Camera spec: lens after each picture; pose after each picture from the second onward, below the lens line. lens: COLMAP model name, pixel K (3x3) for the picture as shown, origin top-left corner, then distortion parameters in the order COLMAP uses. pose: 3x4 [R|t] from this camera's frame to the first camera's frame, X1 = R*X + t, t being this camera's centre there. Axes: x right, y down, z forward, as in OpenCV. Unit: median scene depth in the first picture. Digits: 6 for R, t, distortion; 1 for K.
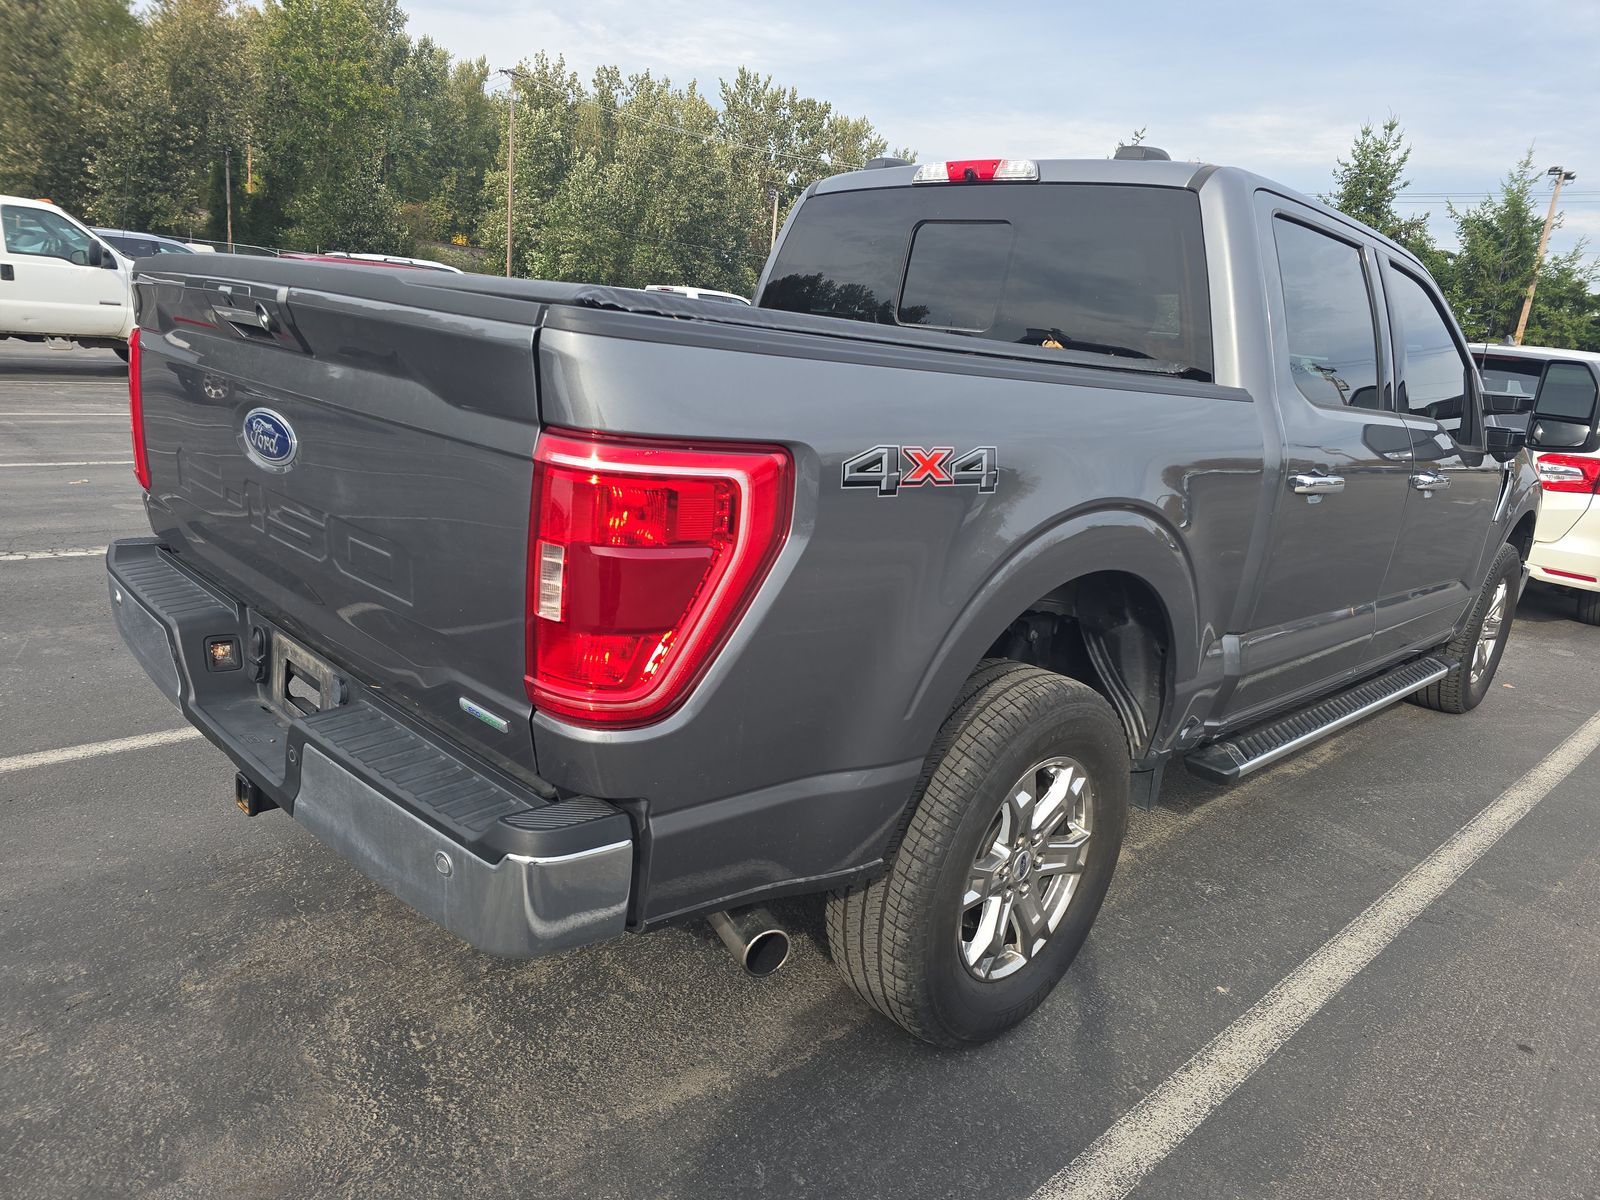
lens RADIAL K [[1098.5, 0, 798.2], [0, 1098.5, 591.0], [0, 0, 1]] dist [0.068174, -0.064813]
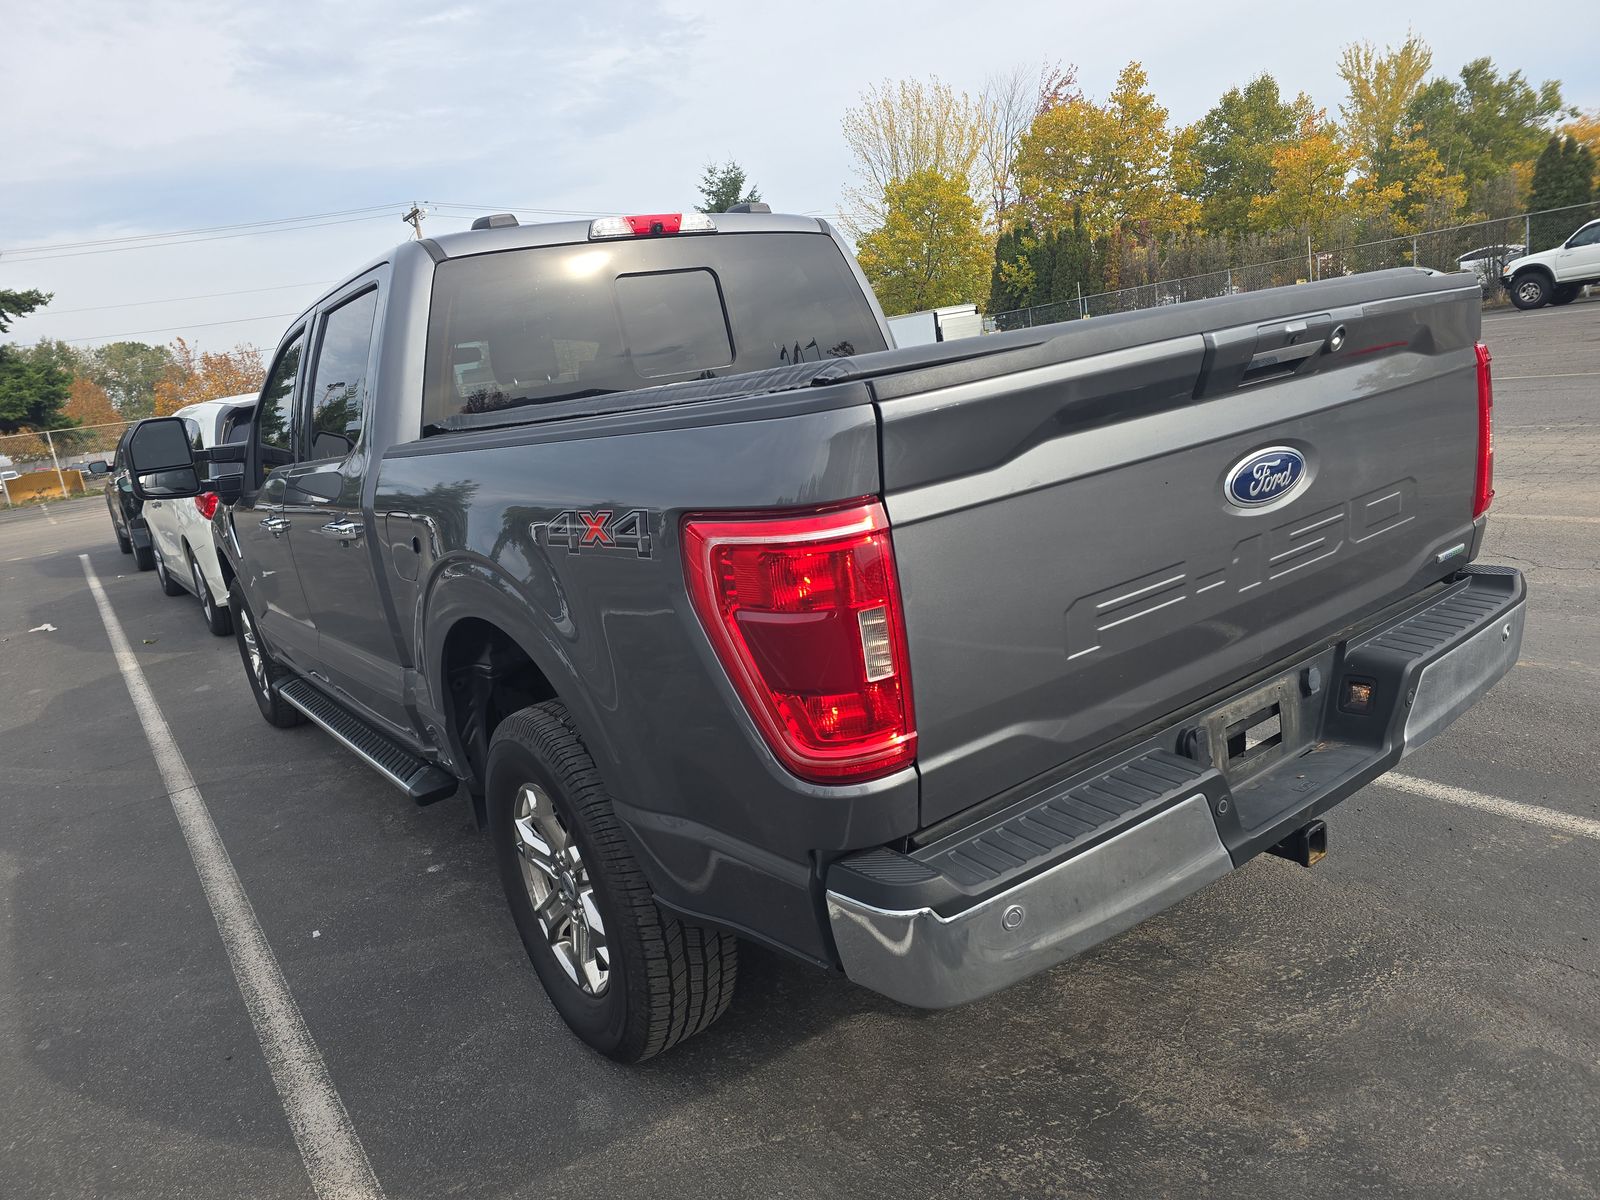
lens RADIAL K [[1102.4, 0, 794.6], [0, 1102.4, 594.6], [0, 0, 1]] dist [0.066751, -0.067325]
pose [[0.122792, -0.323150, 0.938348, -1.134152], [0.382060, 0.888023, 0.255823, -0.348686], [-0.915944, 0.327092, 0.232505, 0.913515]]
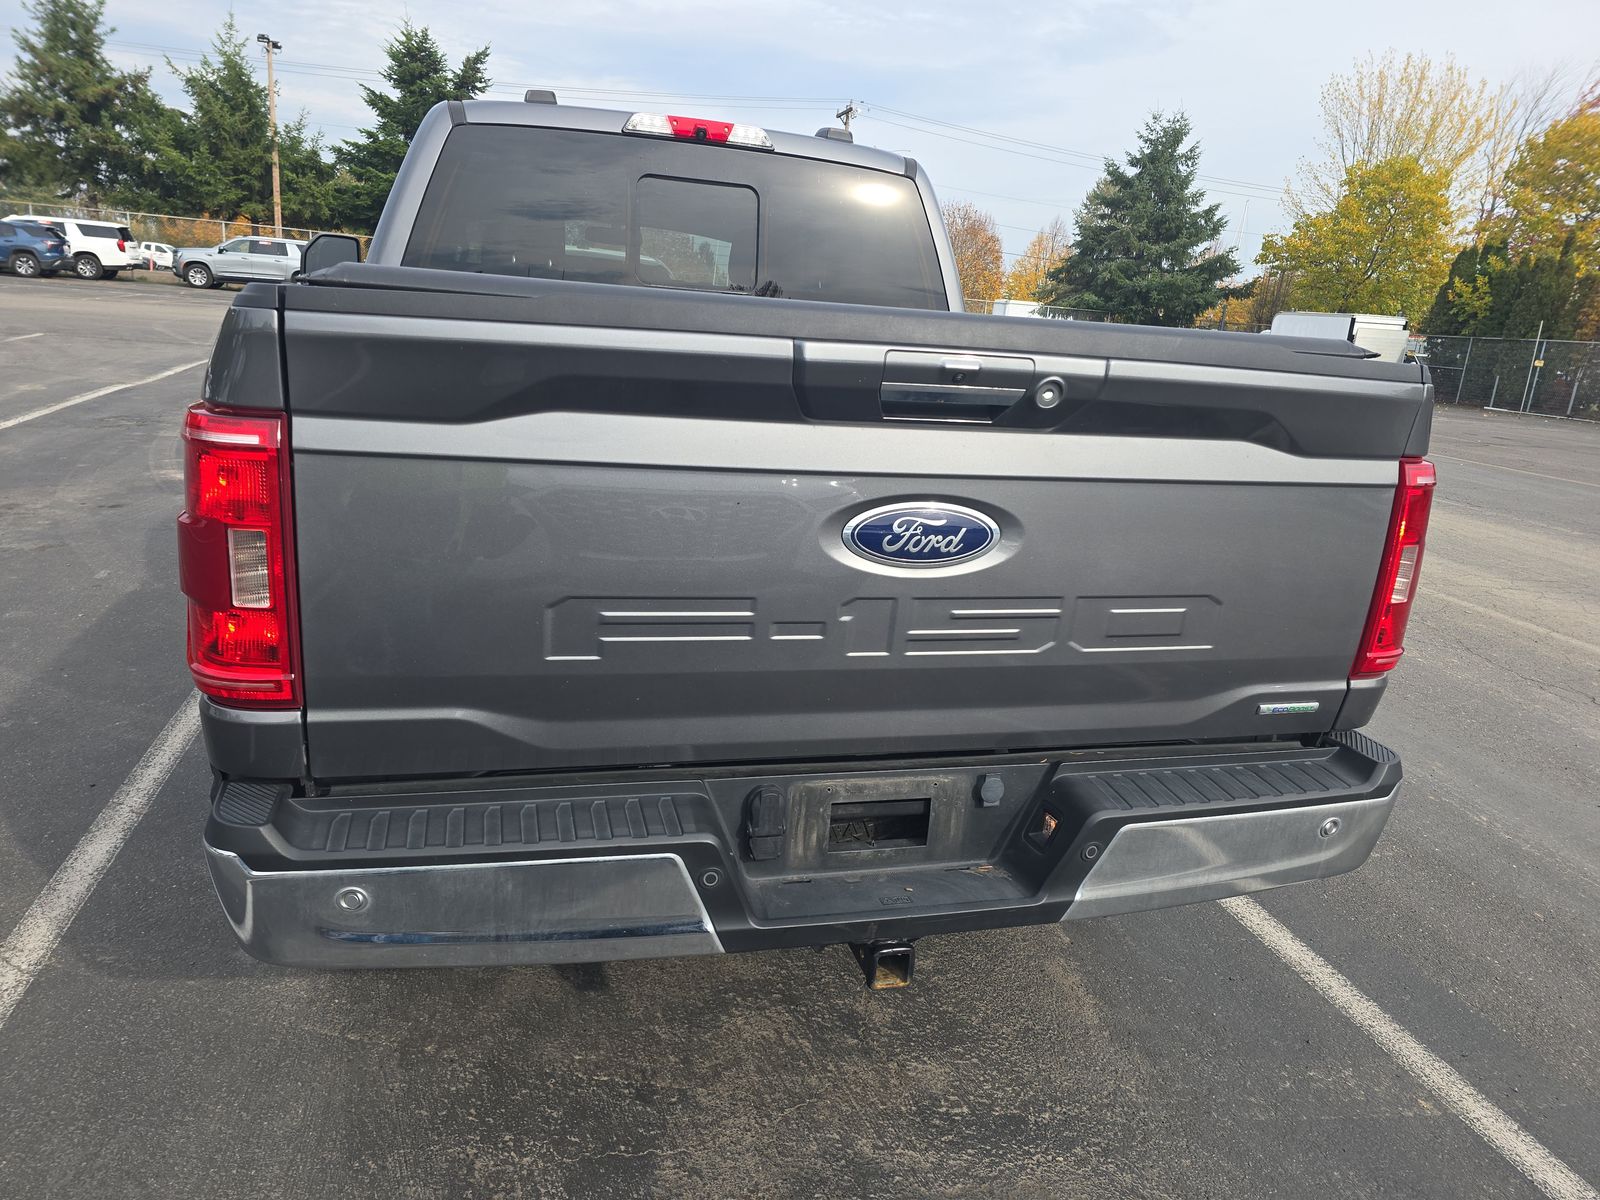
lens RADIAL K [[1098.5, 0, 798.2], [0, 1098.5, 591.0], [0, 0, 1]] dist [0.068174, -0.064813]
pose [[0.480979, -0.281868, 0.830187, -0.922757], [0.177089, 0.958627, 0.222877, -0.226785], [-0.858661, 0.039818, 0.510995, 0.518311]]
